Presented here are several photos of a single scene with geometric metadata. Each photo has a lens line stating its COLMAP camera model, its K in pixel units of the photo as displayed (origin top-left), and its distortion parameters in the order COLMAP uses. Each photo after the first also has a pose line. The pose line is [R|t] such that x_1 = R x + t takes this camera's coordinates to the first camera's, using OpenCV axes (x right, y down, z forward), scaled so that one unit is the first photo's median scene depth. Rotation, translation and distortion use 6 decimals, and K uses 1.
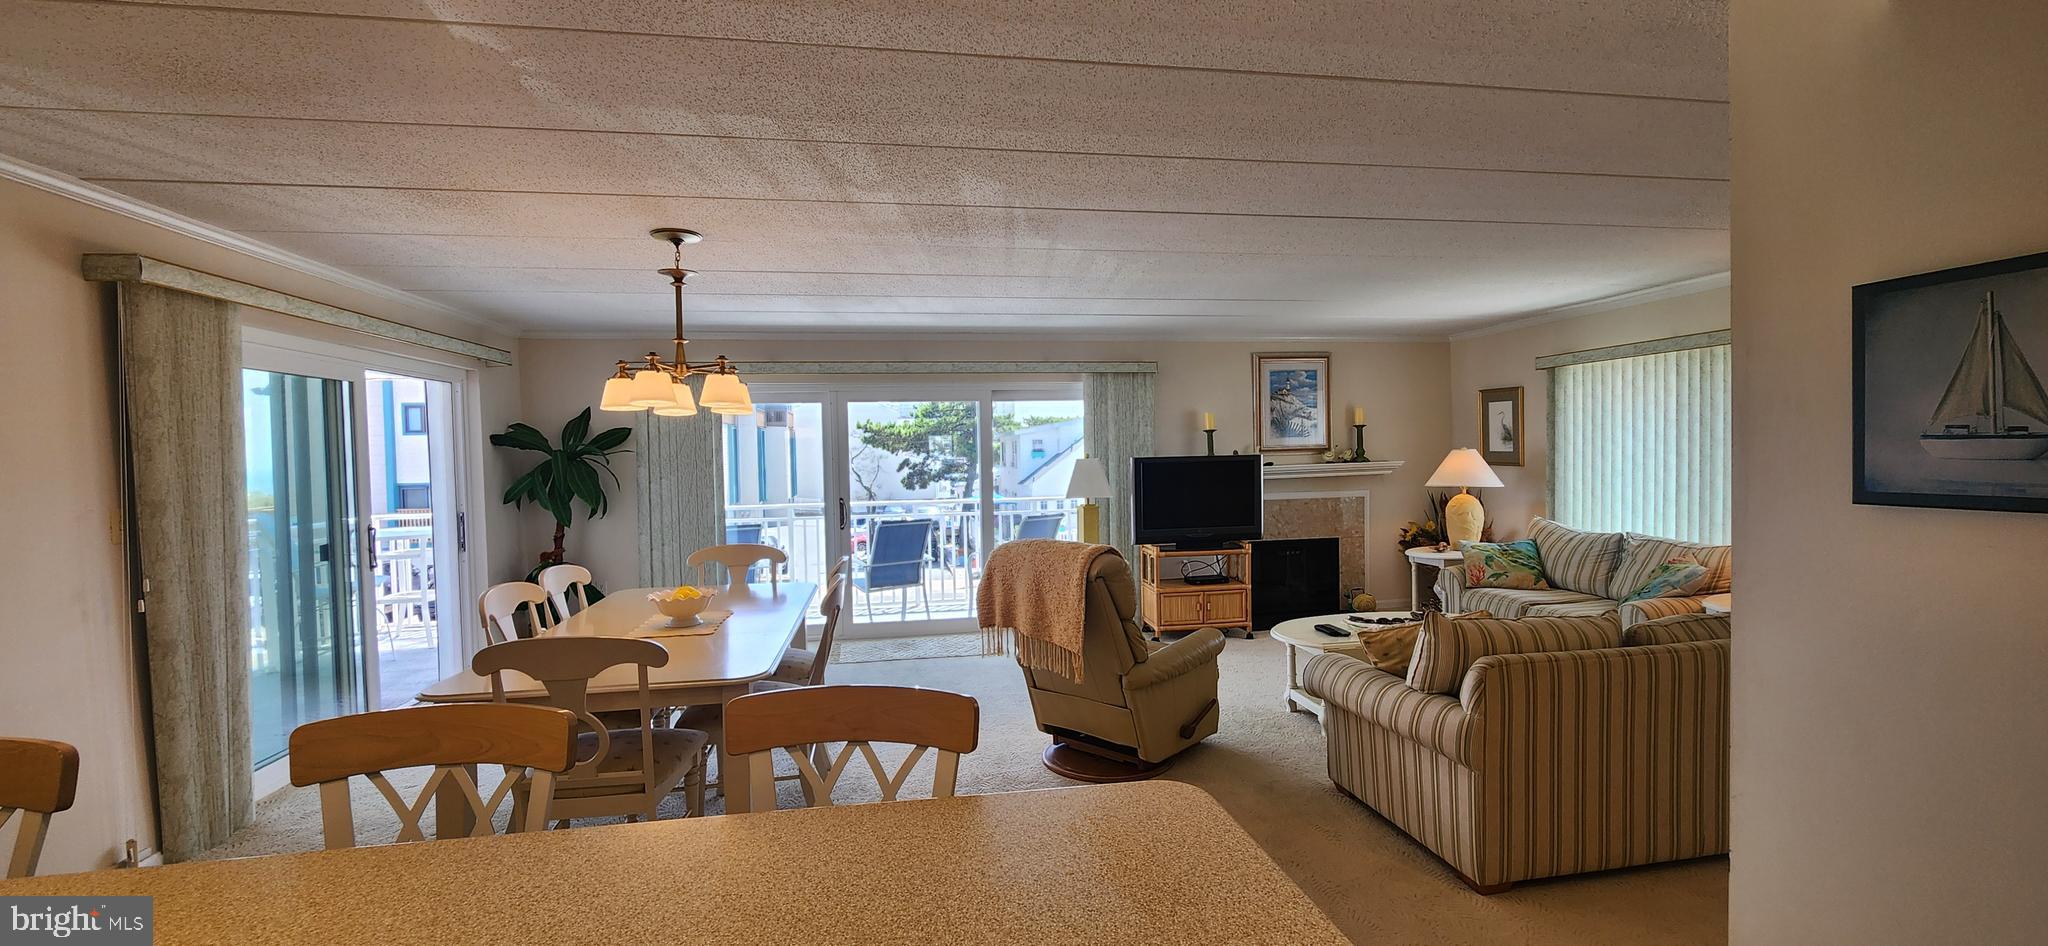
lens RADIAL K [[840.7, 0, 1029.6], [0, 840.7, 488.6], [0, 0, 1]] dist [0.007568, -0.000038]
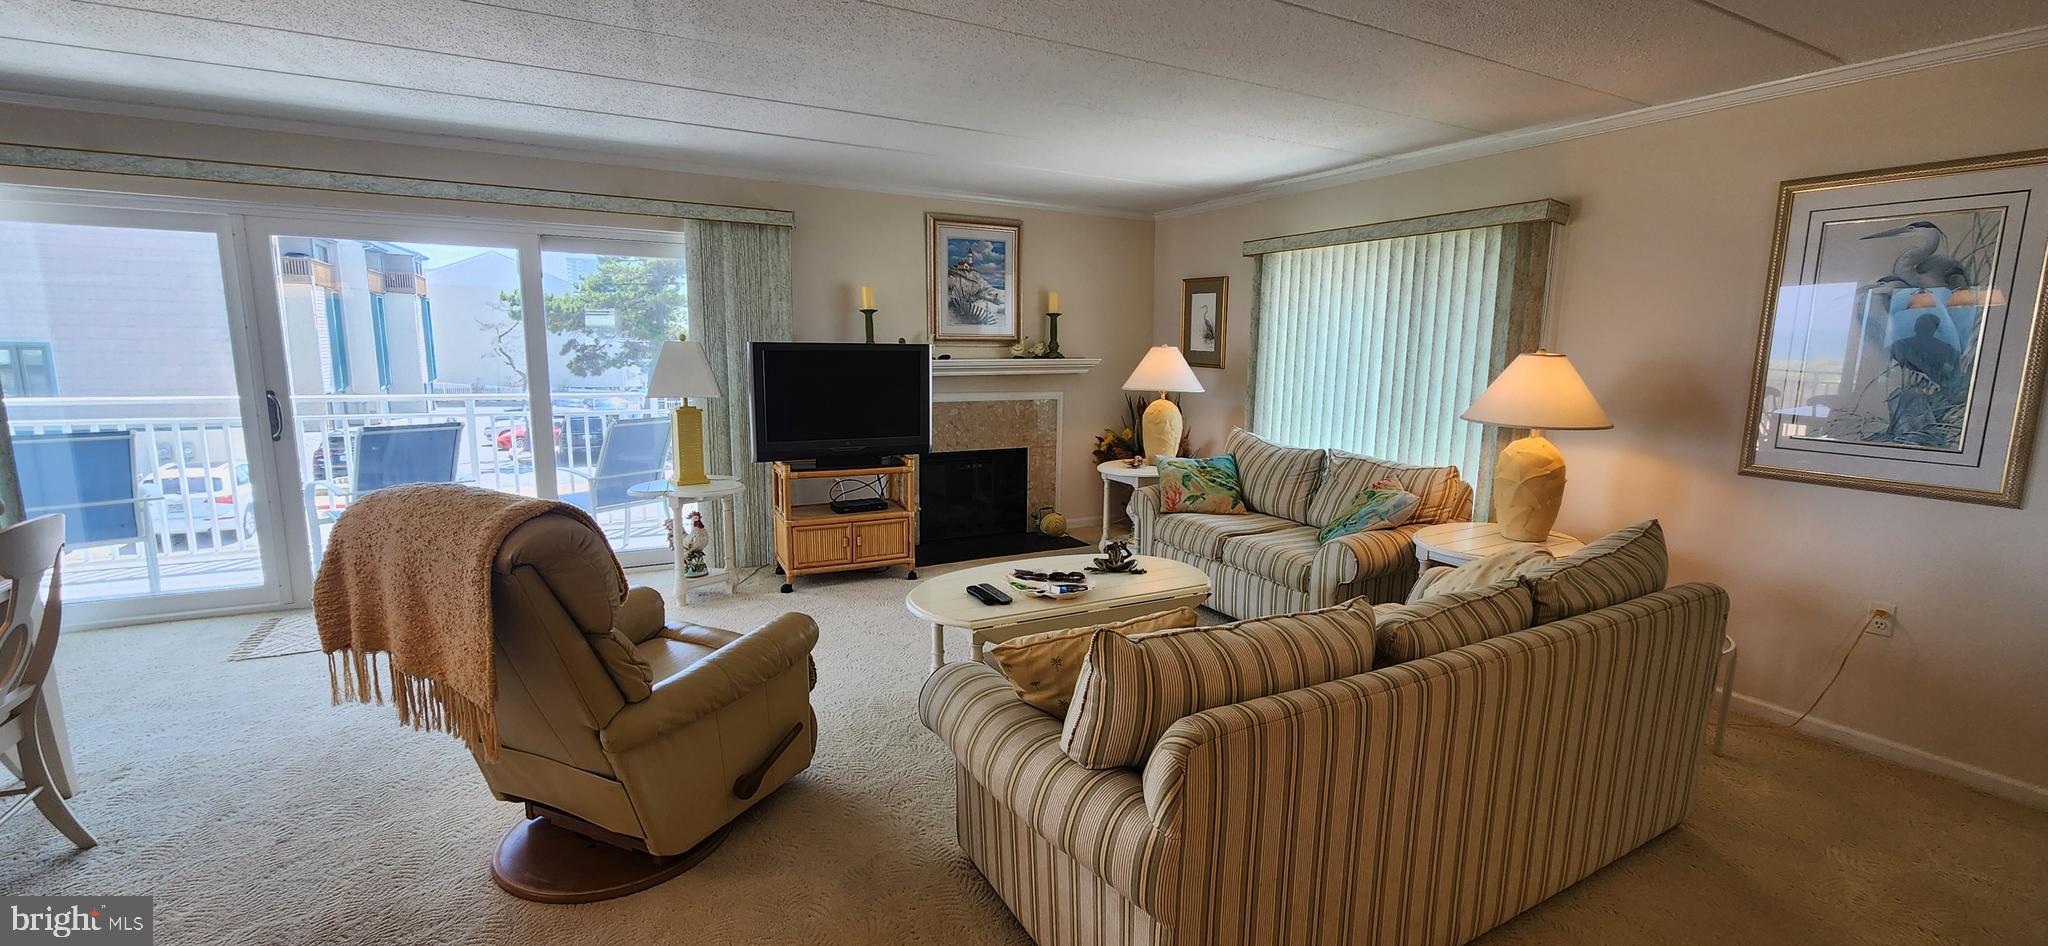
lens RADIAL K [[829.5, 0, 1024.0], [0, 829.5, 473.0], [0, 0, 1]] dist [-0.007791, -0.000423]
pose [[0.951444, -0.011538, 0.307605, 0.123981], [-0.022684, 0.993952, 0.107443, -0.006773], [-0.306985, -0.109204, 0.945428, 0.243136]]
